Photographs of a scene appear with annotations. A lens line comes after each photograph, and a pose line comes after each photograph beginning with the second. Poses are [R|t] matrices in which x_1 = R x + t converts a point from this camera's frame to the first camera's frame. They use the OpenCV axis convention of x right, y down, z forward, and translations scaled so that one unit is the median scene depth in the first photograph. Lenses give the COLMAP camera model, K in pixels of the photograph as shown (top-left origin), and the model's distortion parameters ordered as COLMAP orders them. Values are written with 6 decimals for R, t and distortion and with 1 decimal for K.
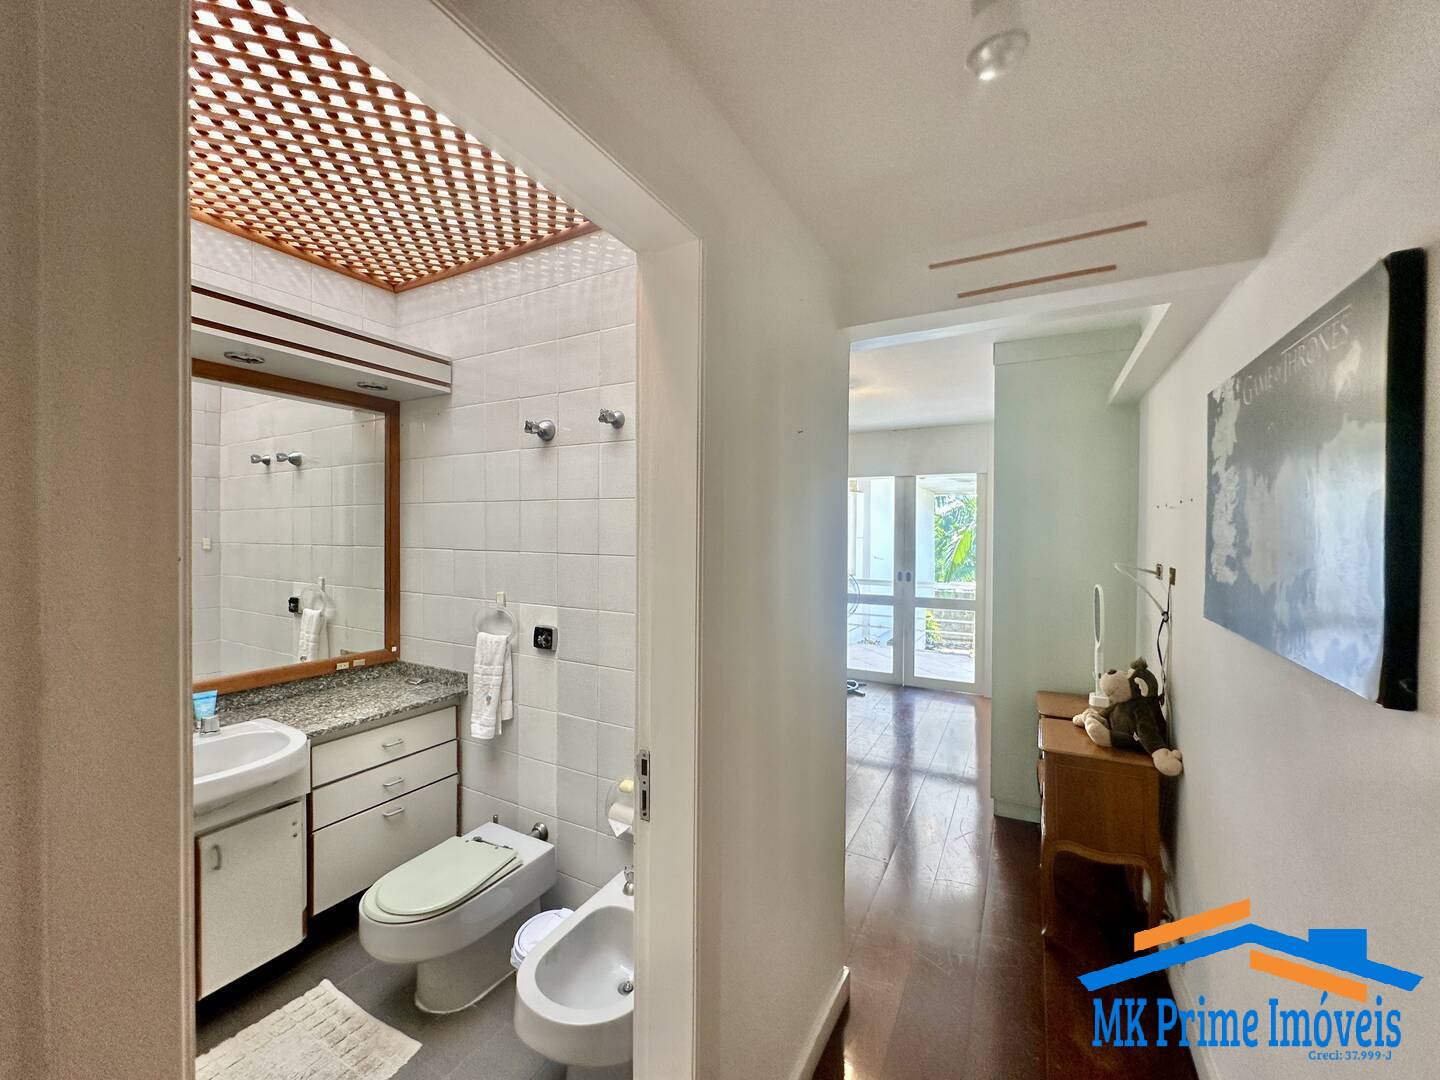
lens RADIAL K [[572.9, 0, 714.3], [0, 572.9, 531.5], [0, 0, 1]] dist [-0.008252, -0.000680]
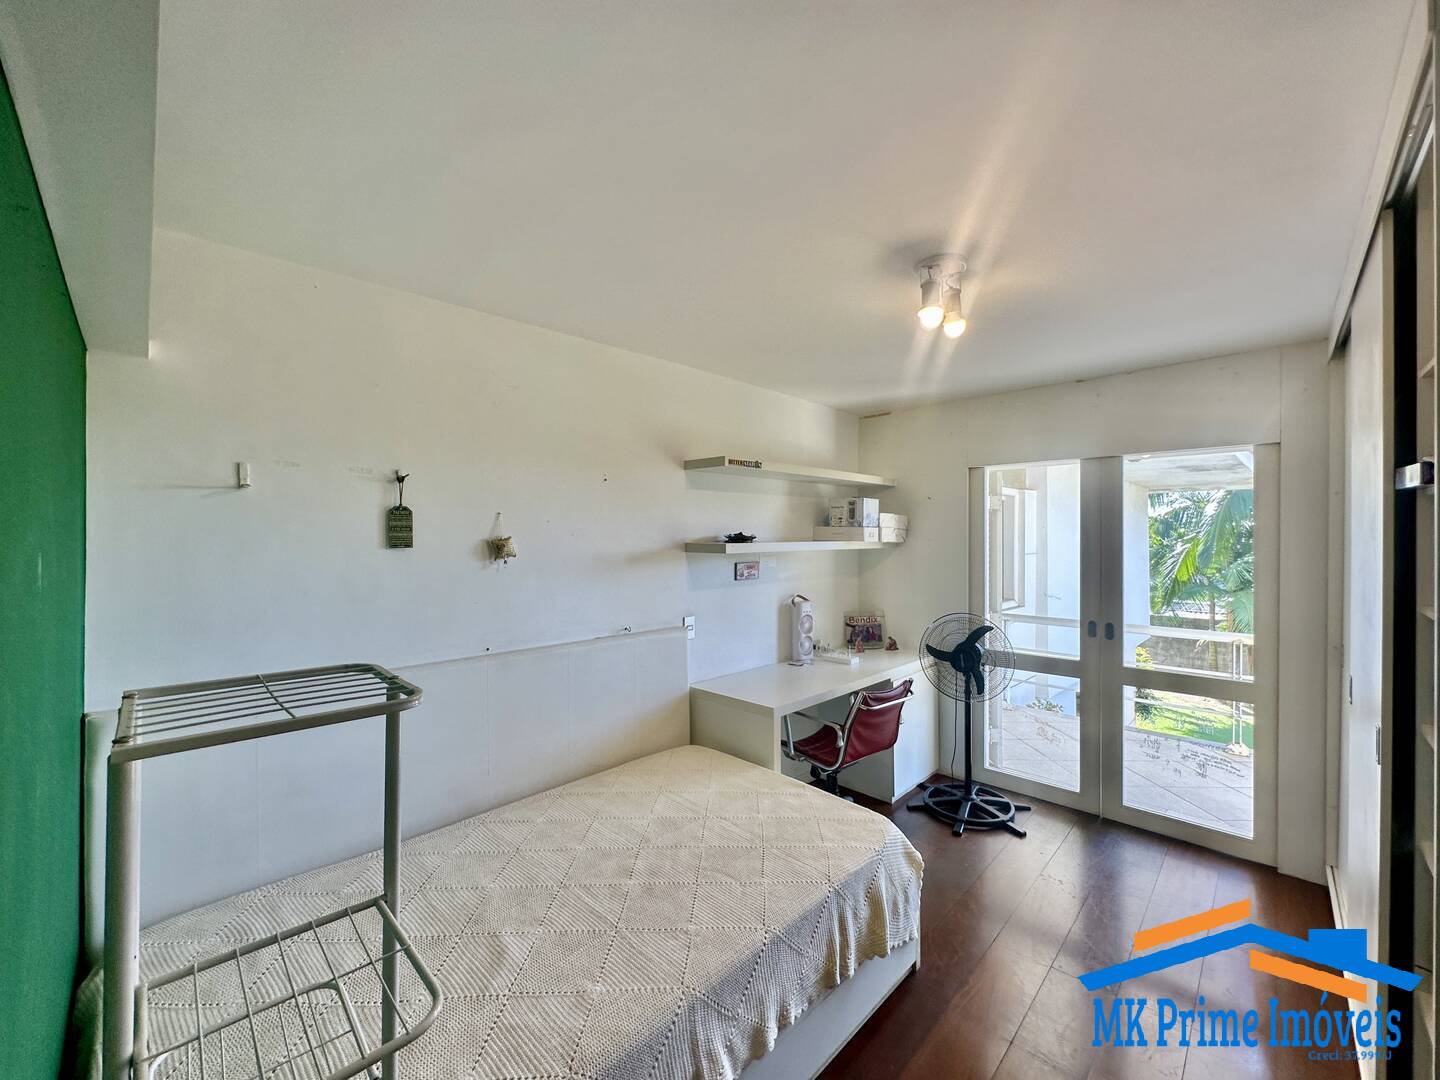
lens RADIAL K [[572.9, 0, 718.4], [0, 572.9, 528.5], [0, 0, 1]] dist [-0.008252, -0.000680]
pose [[0.962824, -0.005005, -0.270082, 0.114381], [0.001318, 0.999903, -0.013831, -0.015442], [0.270125, 0.012960, 0.962738, 0.335706]]
